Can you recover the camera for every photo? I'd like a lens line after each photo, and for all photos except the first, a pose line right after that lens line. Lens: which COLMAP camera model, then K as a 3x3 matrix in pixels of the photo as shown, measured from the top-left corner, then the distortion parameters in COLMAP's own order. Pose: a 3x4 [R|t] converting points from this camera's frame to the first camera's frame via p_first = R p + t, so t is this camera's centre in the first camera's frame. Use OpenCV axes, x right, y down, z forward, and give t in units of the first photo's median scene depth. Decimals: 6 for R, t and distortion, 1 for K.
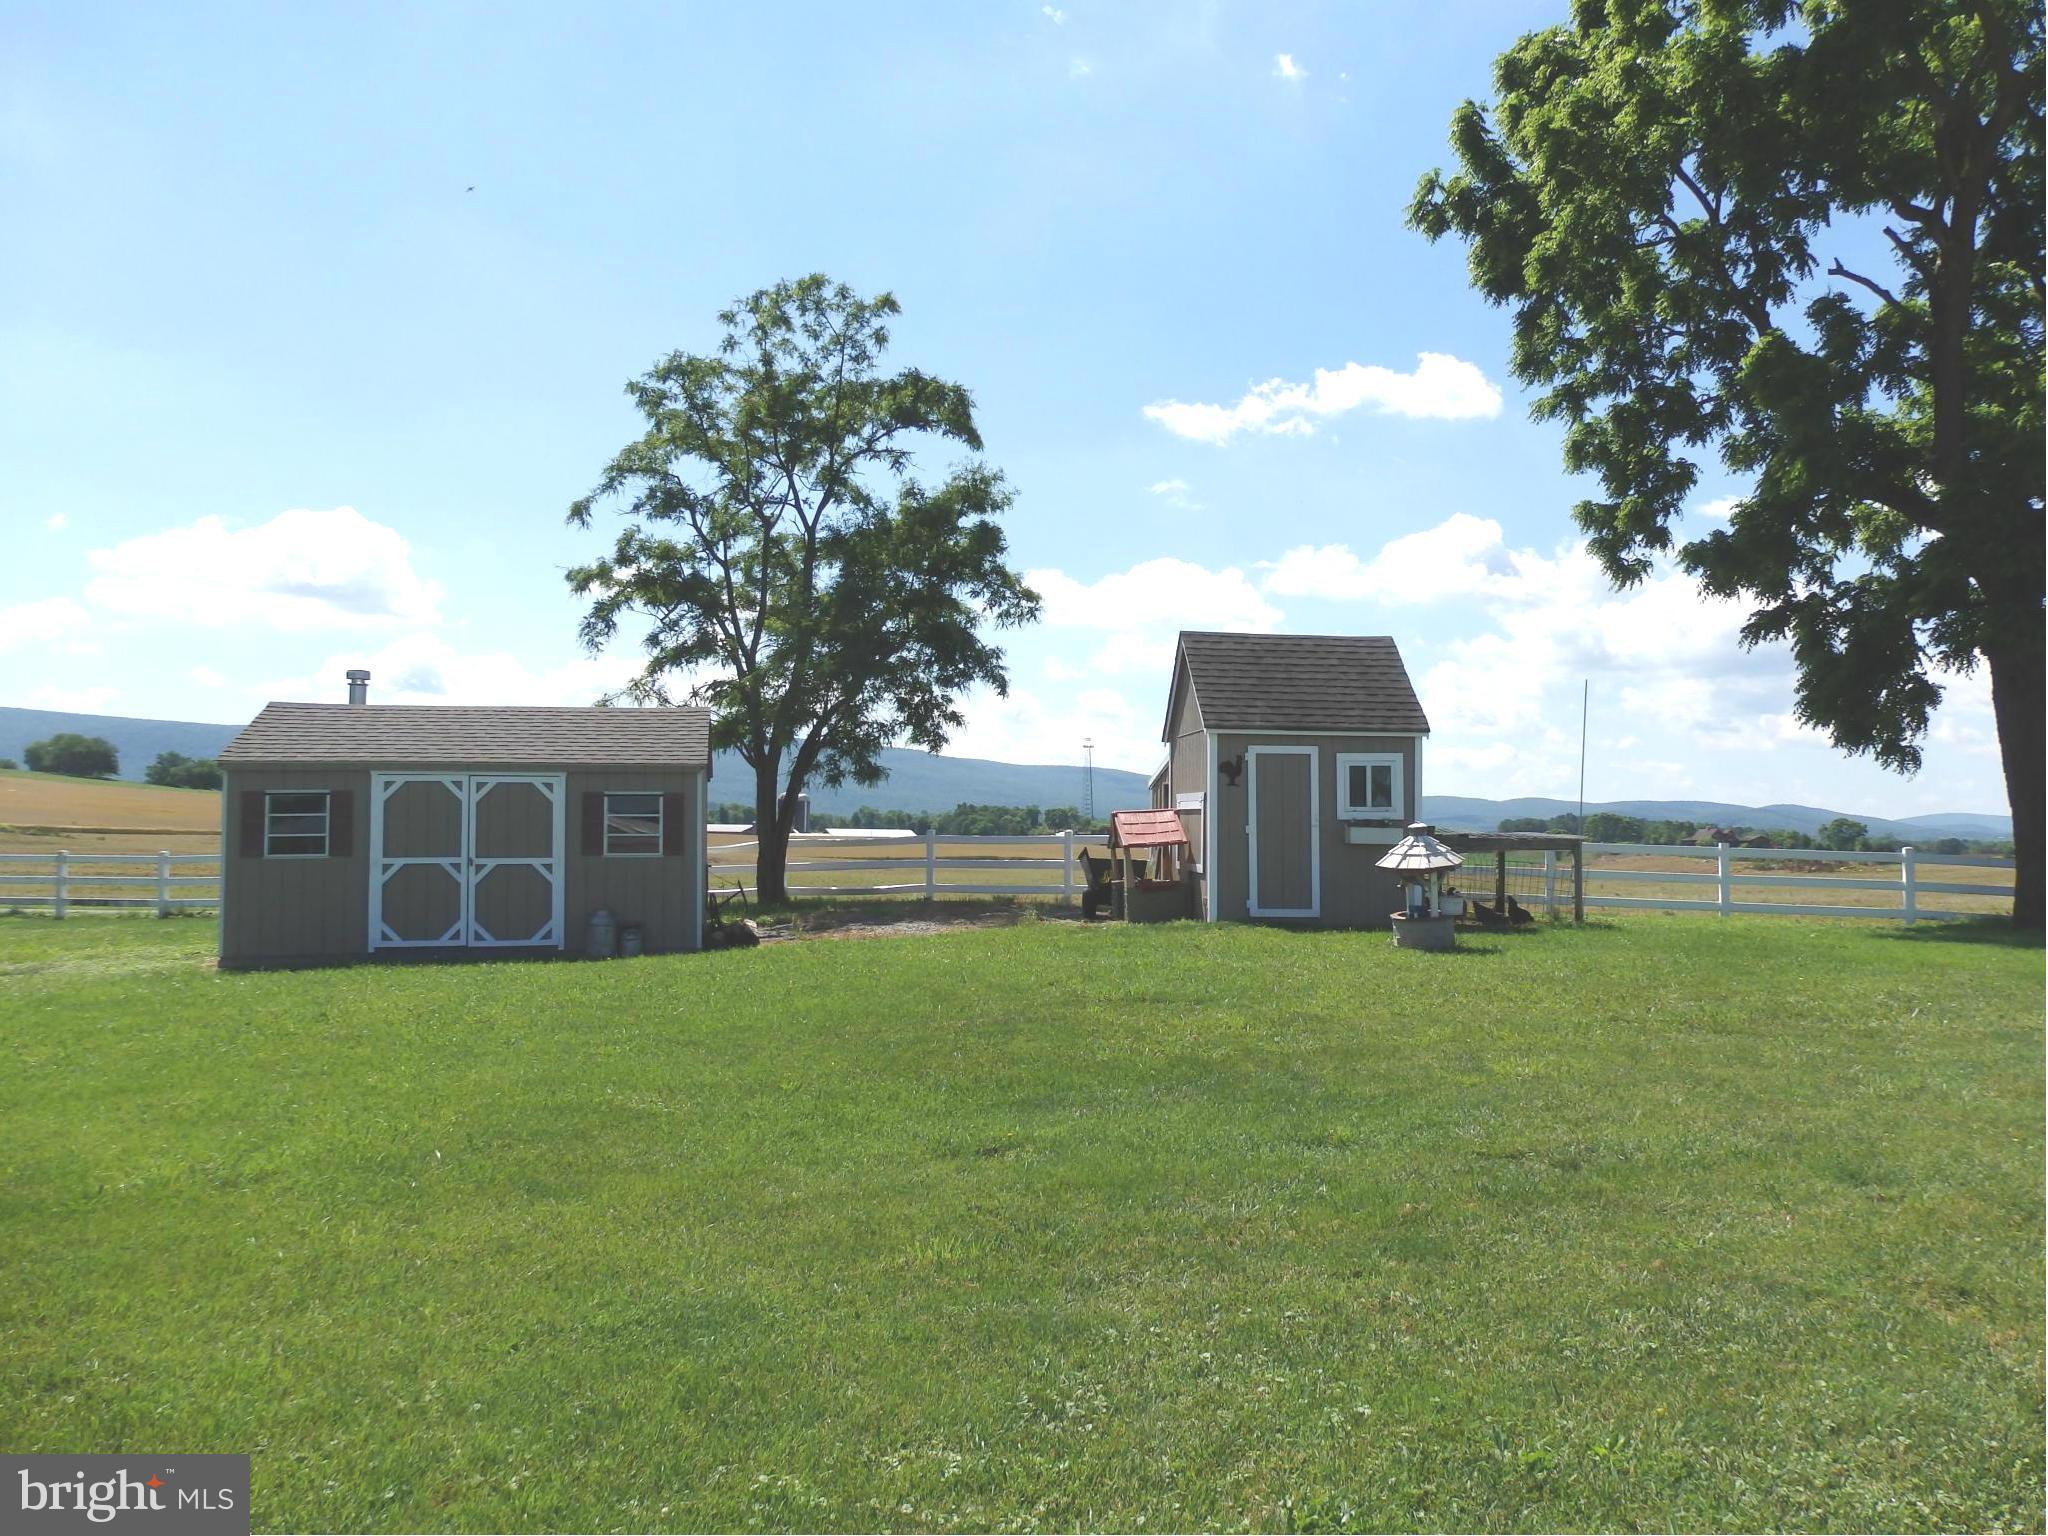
lens RADIAL K [[1492.7, 0, 1057.8], [0, 1492.7, 750.1], [0, 0, 1]] dist [-0.006265, 0.000313]
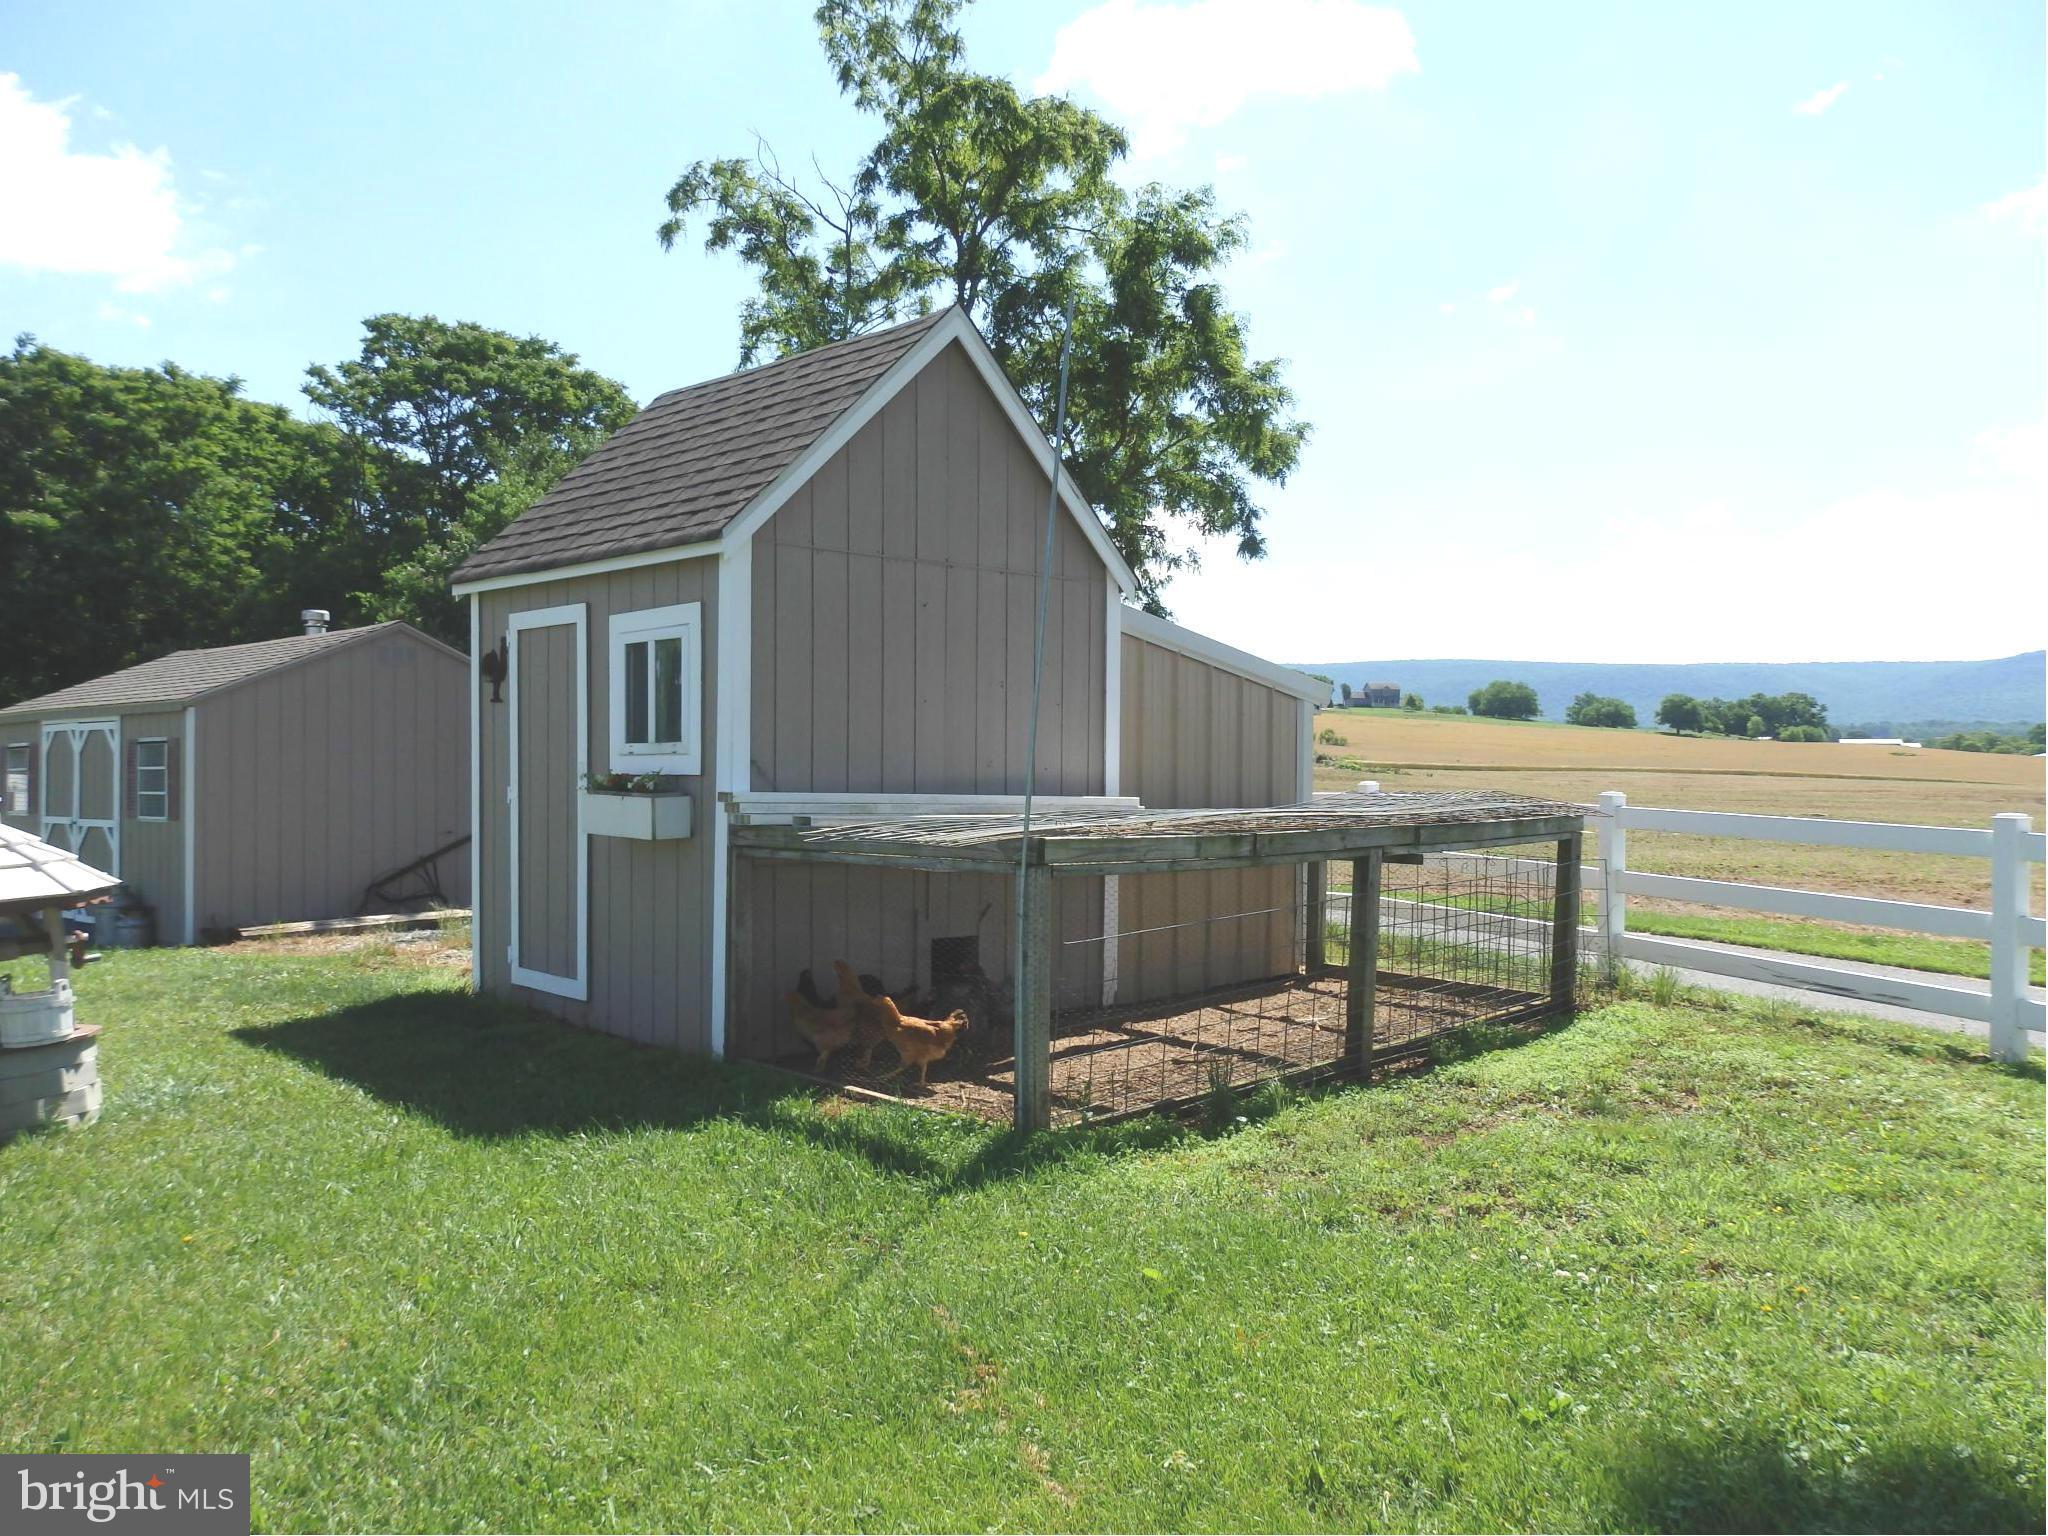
lens RADIAL K [[1492.7, 0, 1034.8], [0, 1492.7, 765.0], [0, 0, 1]] dist [-0.006265, 0.000313]
pose [[0.616965, -0.003851, -0.786981, 0.426483], [0.046448, 0.998423, 0.031528, 0.026291], [0.785619, -0.056005, 0.616171, 0.599127]]
